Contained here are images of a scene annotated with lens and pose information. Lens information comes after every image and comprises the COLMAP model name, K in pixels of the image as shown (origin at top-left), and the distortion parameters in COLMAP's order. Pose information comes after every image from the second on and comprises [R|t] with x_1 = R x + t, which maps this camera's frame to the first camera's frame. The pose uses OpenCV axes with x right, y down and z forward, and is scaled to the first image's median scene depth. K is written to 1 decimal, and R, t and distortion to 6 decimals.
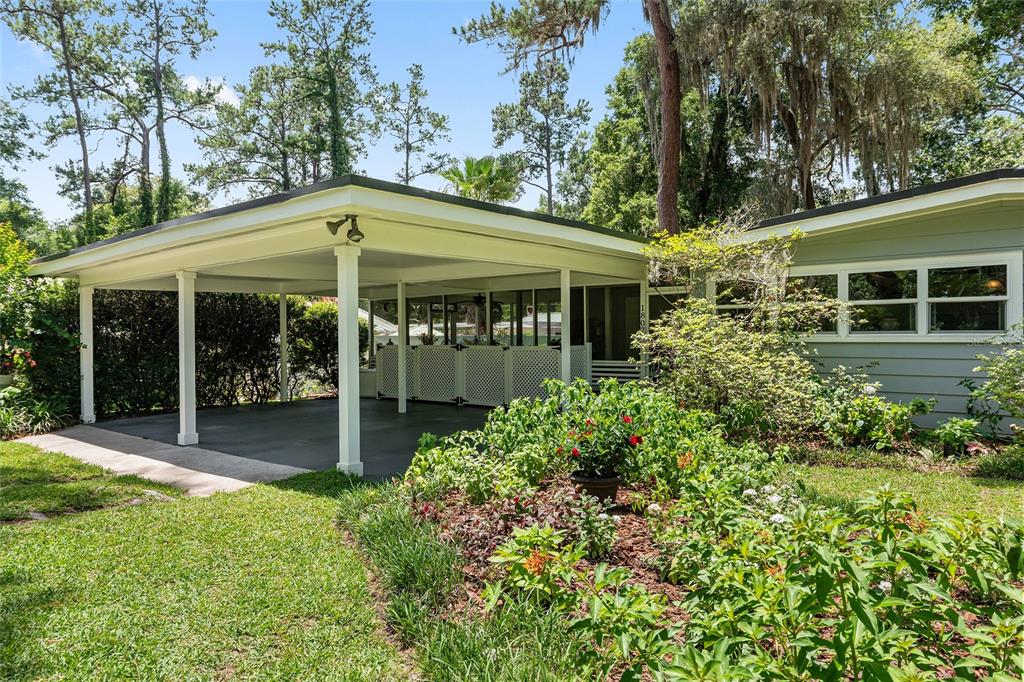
lens RADIAL K [[653.9, 0, 512.0], [0, 653.9, 341.0], [0, 0, 1]] dist [-0.001864, 0.000217]
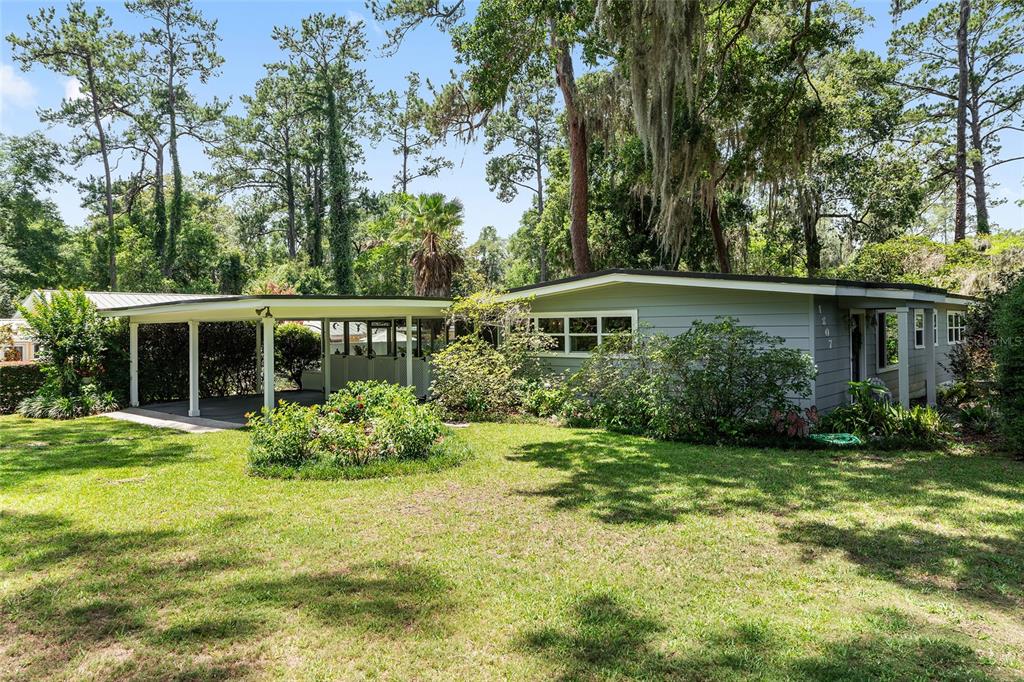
lens RADIAL K [[714.4, 0, 515.9], [0, 714.4, 309.6], [0, 0, 1]] dist [-0.023996, 0.039203]
pose [[0.999200, -0.007040, -0.039369, 0.075590], [0.005846, 0.999522, -0.030355, -0.011373], [0.039564, 0.030100, 0.998764, -0.150314]]
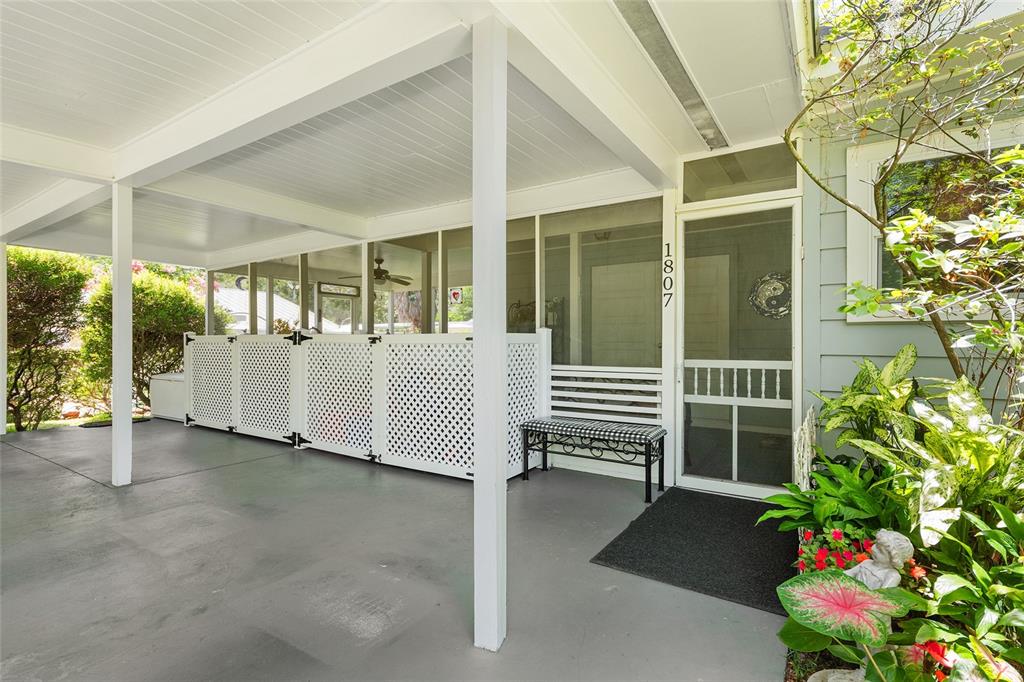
lens RADIAL K [[490.3, 0, 512.0], [0, 490.3, 341.0], [0, 0, 1]] dist [-0.000851, -0.000119]
pose [[0.996269, 0.010978, 0.085602, 0.013428], [-0.009918, 0.999869, -0.012791, 0.003540], [-0.085731, 0.011895, 0.996247, 0.138889]]
